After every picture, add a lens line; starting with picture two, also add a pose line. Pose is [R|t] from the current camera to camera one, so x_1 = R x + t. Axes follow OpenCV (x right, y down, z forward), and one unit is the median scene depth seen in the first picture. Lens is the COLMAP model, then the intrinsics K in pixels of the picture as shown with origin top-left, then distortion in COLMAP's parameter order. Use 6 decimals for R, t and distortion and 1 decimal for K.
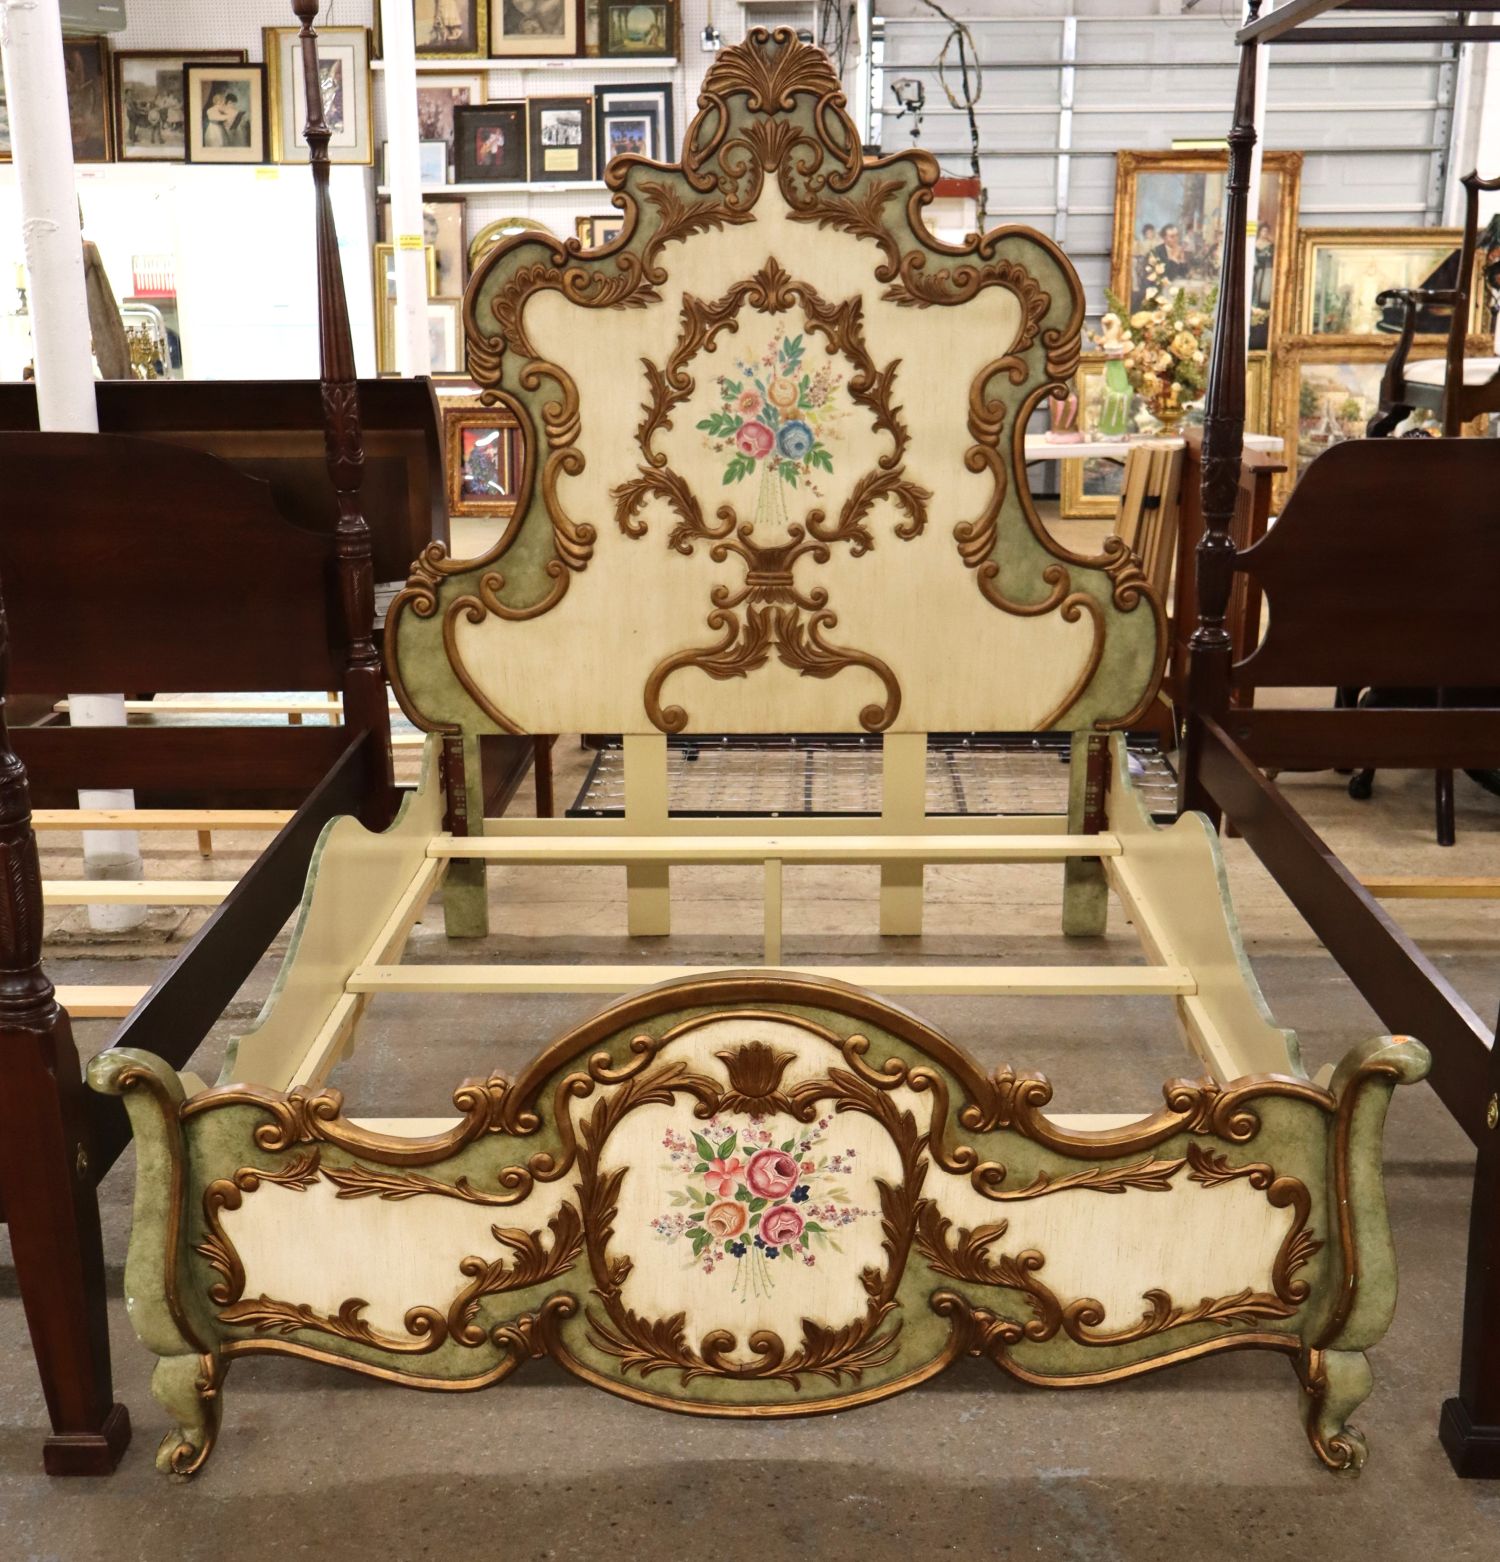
lens RADIAL K [[1849.1, 0, 748.3], [0, 1849.1, 879.6], [0, 0, 1]] dist [-0.020747, 0.000000]
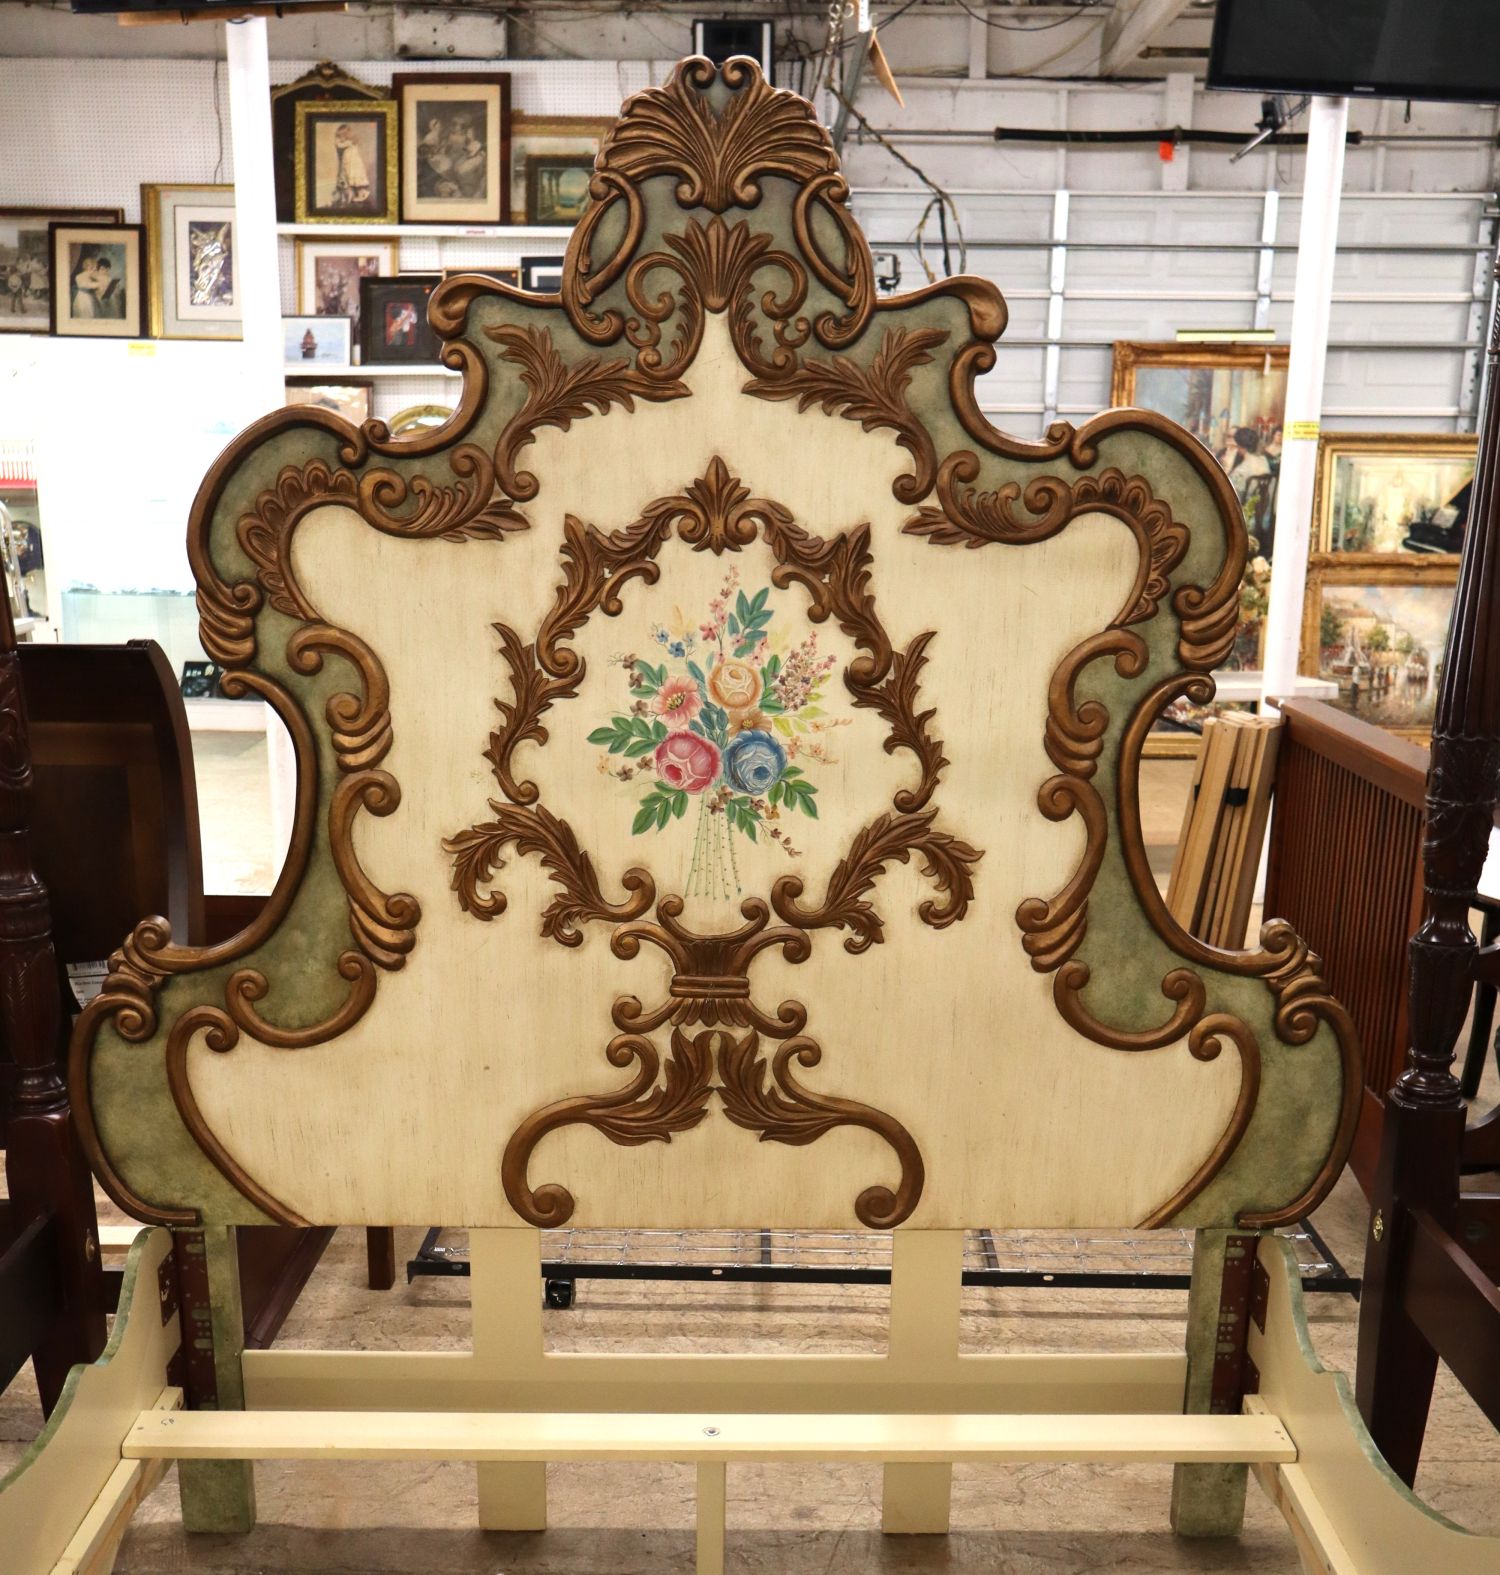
lens RADIAL K [[1864.5, 0, 753.8], [0, 1864.5, 1018.5], [0, 0, 1]] dist [-0.020747, 0.000000]
pose [[0.999563, 0.009328, 0.028037, 0.008987], [-0.008734, 0.999736, -0.021234, -0.140601], [-0.028227, 0.020980, 0.999381, 0.396150]]
